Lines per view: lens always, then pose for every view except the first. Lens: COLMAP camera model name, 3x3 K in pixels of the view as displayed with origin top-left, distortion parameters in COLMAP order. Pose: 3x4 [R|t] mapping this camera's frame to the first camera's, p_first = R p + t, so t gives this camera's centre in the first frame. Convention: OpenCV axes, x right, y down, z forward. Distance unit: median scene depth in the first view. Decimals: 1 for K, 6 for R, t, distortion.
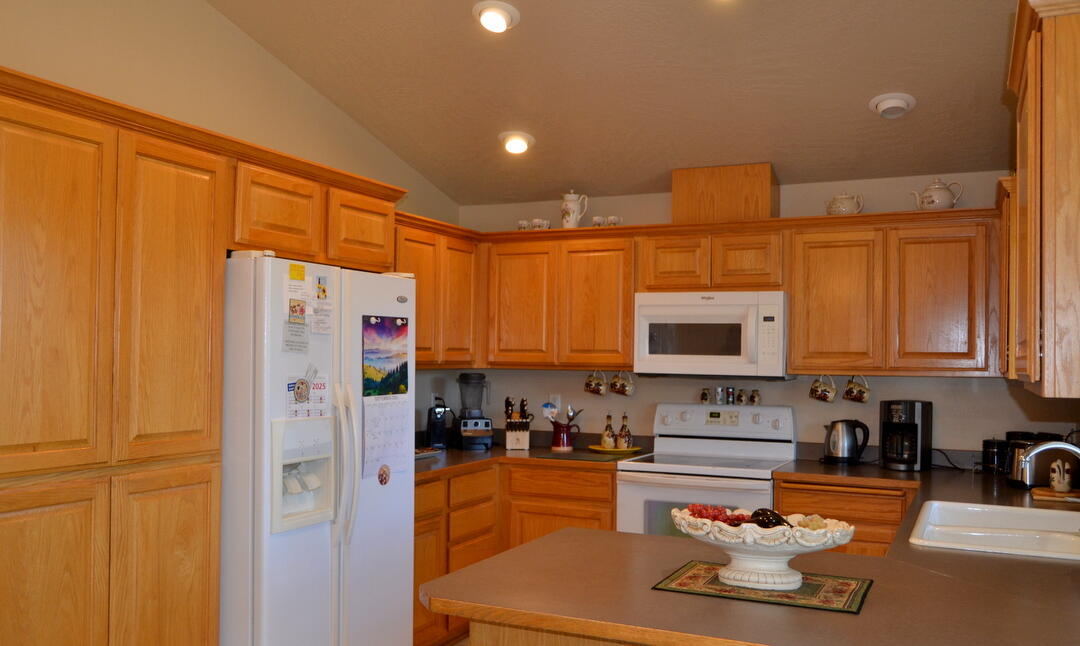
lens RADIAL K [[957.2, 0, 538.8], [0, 957.2, 331.6], [0, 0, 1]] dist [-0.012901, 0.000331]
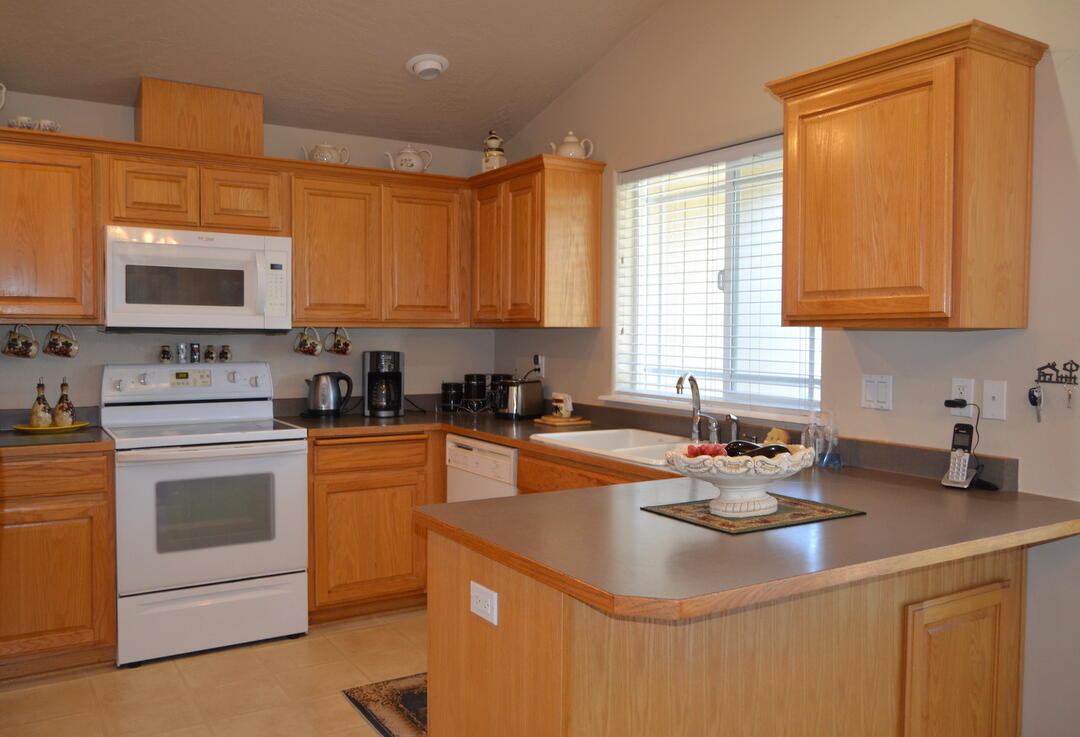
lens RADIAL K [[866.5, 0, 538.2], [0, 866.5, 358.5], [0, 0, 1]] dist [0.004597, 0.001466]
pose [[0.546848, -0.033076, 0.836578, -0.311547], [-0.020487, 0.998391, 0.052866, 0.024778], [-0.836981, -0.046048, 0.545291, 0.317933]]
